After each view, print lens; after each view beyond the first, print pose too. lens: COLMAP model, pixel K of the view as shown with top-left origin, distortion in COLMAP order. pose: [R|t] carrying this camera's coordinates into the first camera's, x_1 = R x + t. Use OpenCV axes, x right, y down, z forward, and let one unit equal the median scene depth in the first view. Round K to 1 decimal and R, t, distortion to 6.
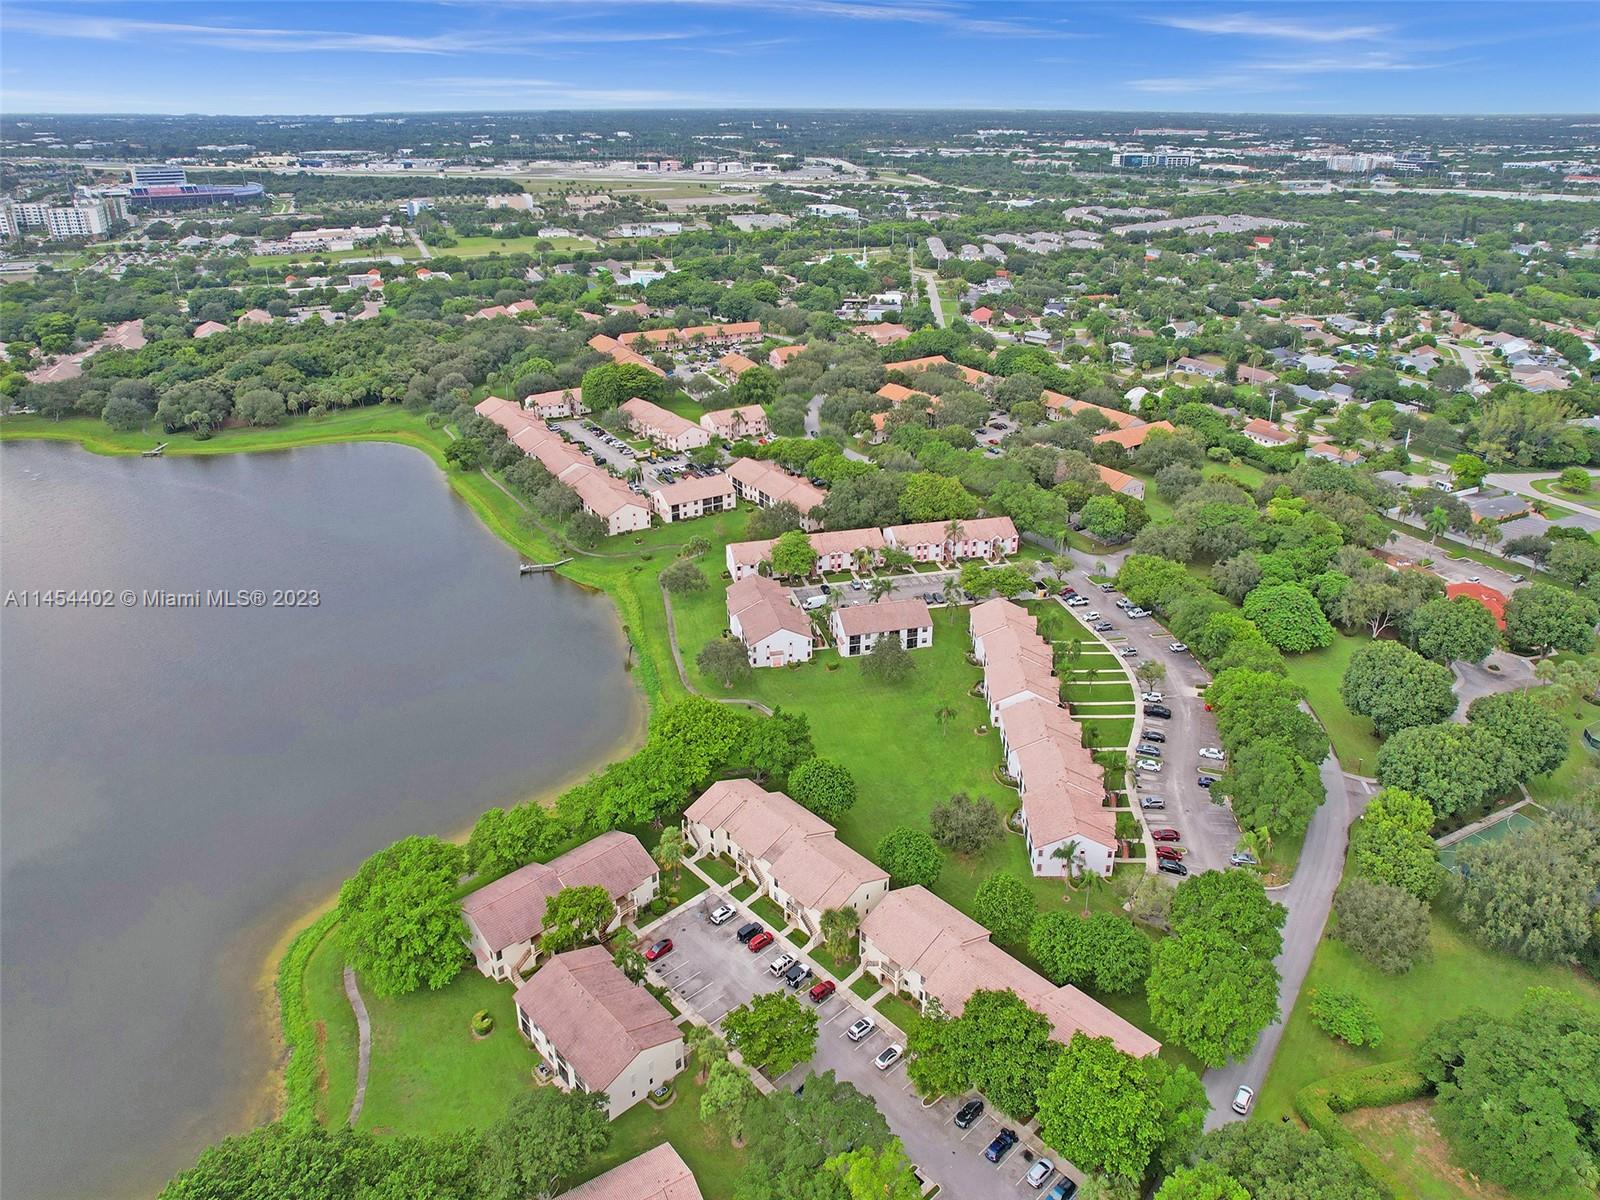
lens RADIAL K [[1025.5, 0, 802.9], [0, 1025.5, 577.6], [0, 0, 1]] dist [-0.072508, 0.053475]
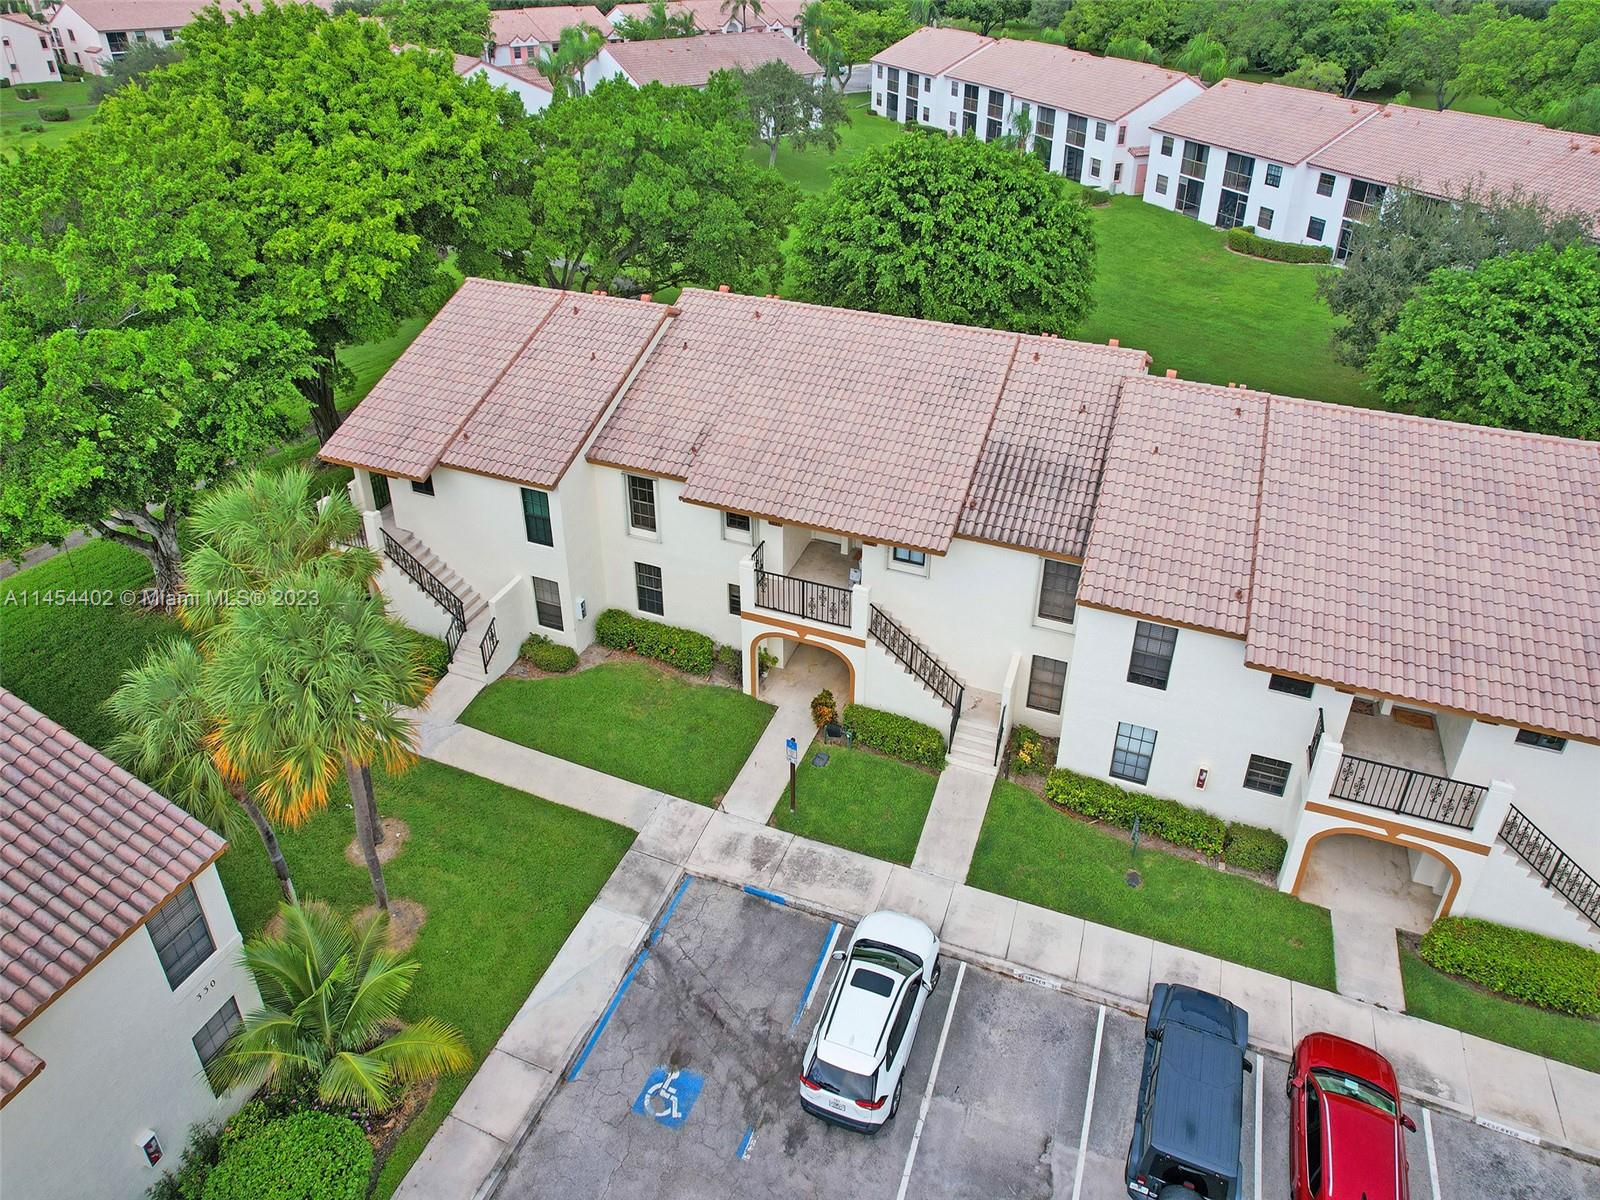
lens RADIAL K [[1036.2, 0, 803.2], [0, 1036.2, 477.0], [0, 0, 1]] dist [-0.085090, 0.090557]
pose [[0.901913, -0.197751, 0.383988, -0.061480], [0.173757, 0.980040, 0.096593, 0.129071], [-0.395425, -0.020398, 0.918272, 0.453816]]
